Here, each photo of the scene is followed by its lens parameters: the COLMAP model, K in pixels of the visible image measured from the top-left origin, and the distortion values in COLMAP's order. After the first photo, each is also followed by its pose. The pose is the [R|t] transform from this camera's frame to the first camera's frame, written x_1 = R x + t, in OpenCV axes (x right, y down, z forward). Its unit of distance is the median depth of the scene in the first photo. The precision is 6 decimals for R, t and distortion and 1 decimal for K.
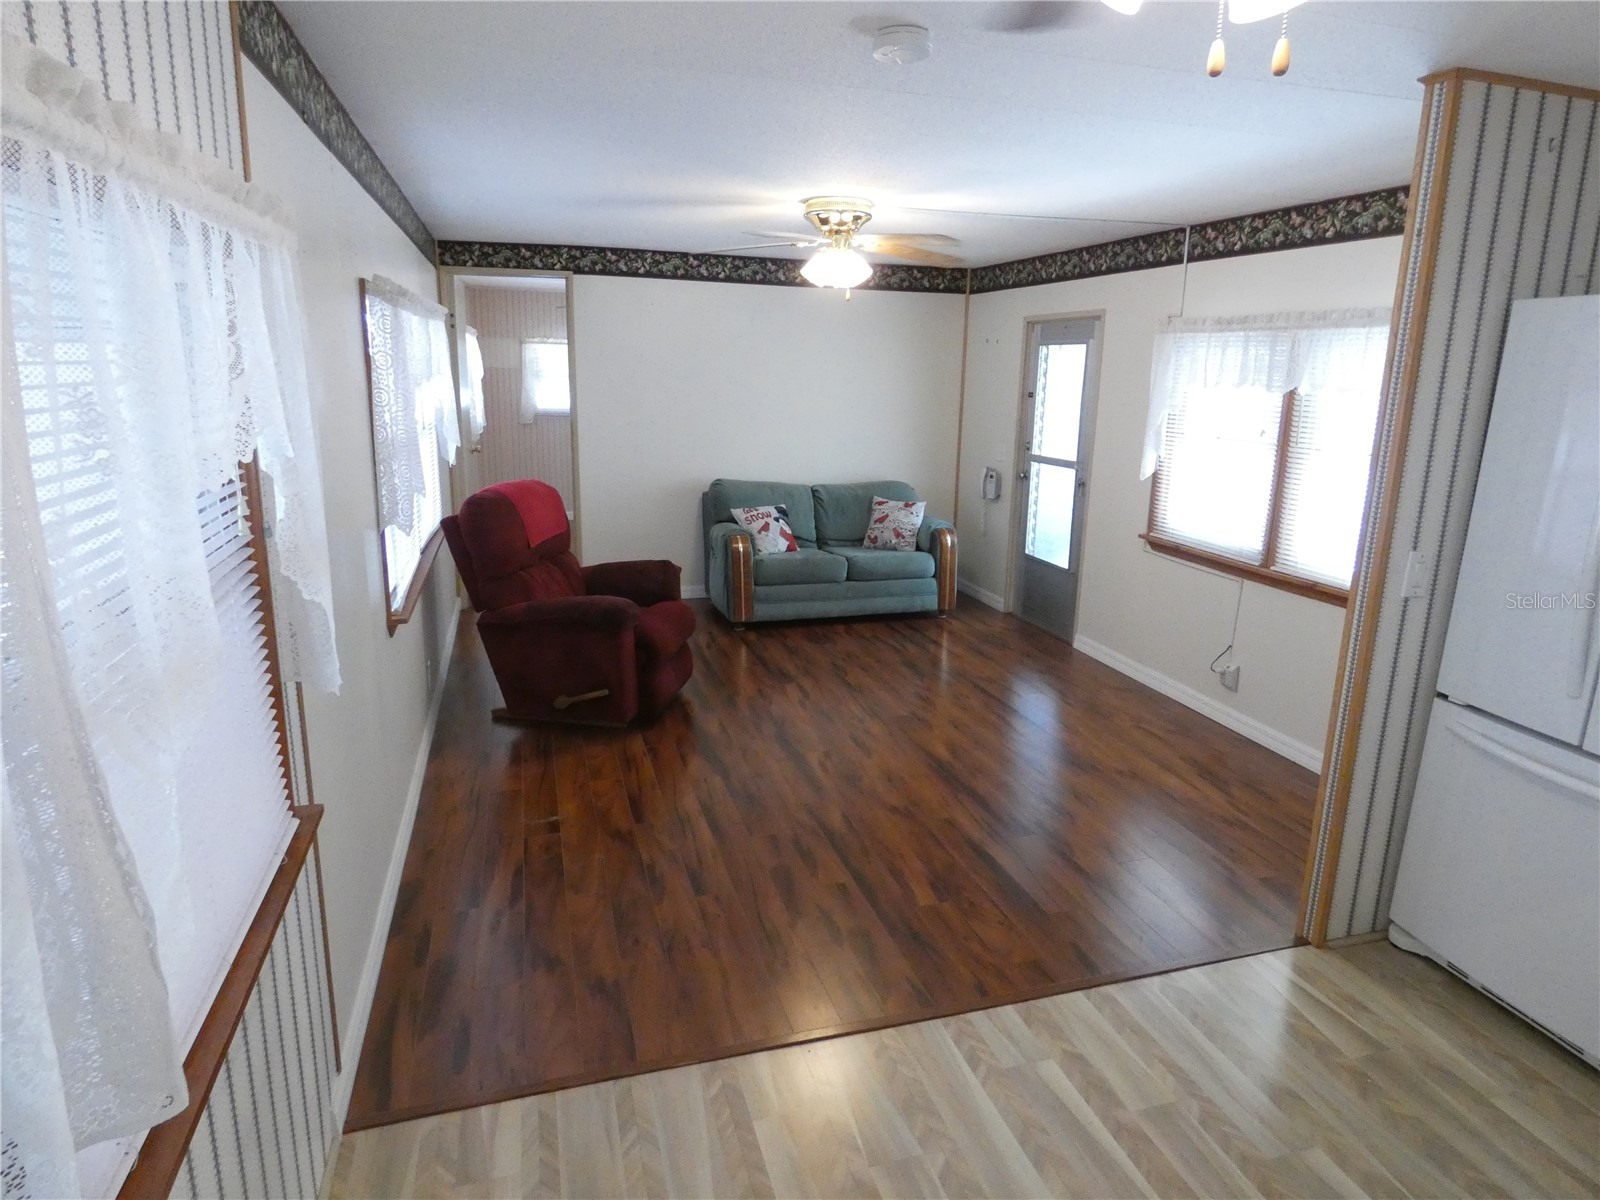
lens RADIAL K [[939.4, 0, 800.0], [0, 939.4, 600.0], [0, 0, 1]] dist [0.036618, -0.021356]
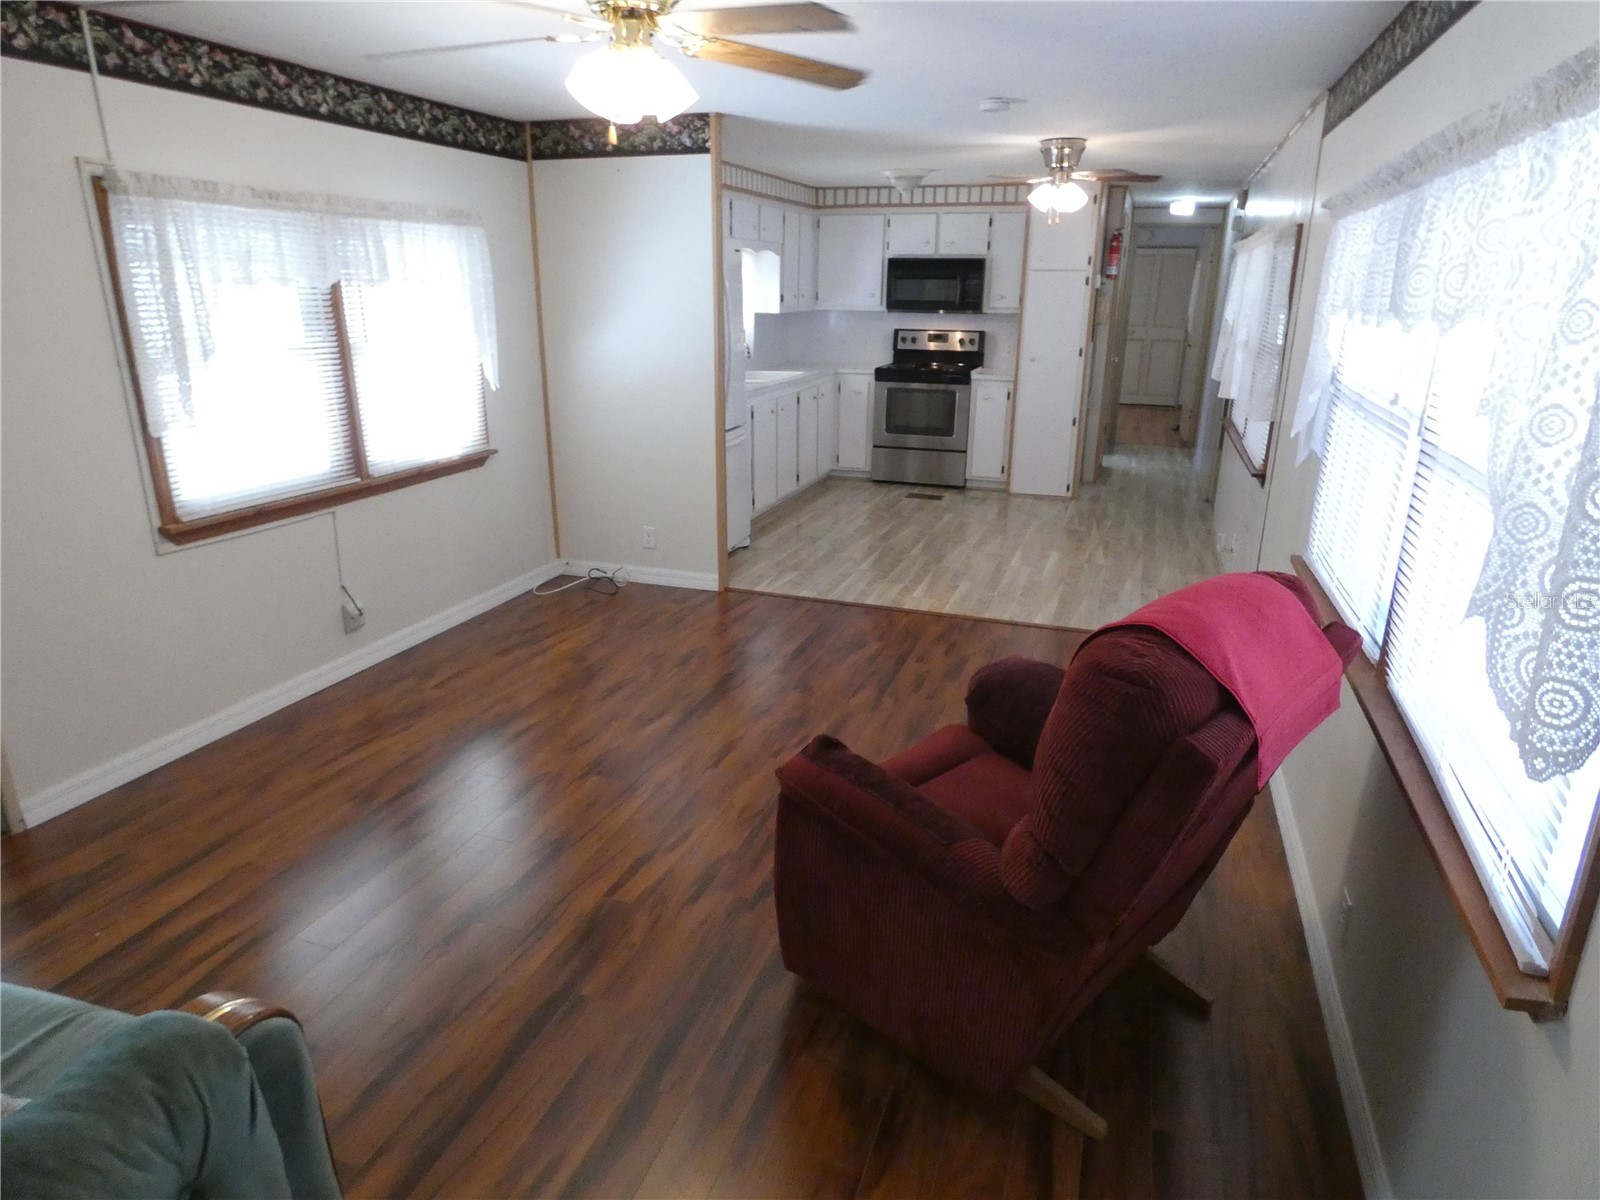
lens RADIAL K [[1010.8, 0, 800.0], [0, 1010.8, 600.0], [0, 0, 1]] dist [0.090209, -0.000951]
pose [[-0.815534, -0.205447, 0.541014, -0.462329], [0.113971, 0.859535, 0.498206, -0.413277], [-0.567376, 0.467964, -0.677565, 1.585992]]
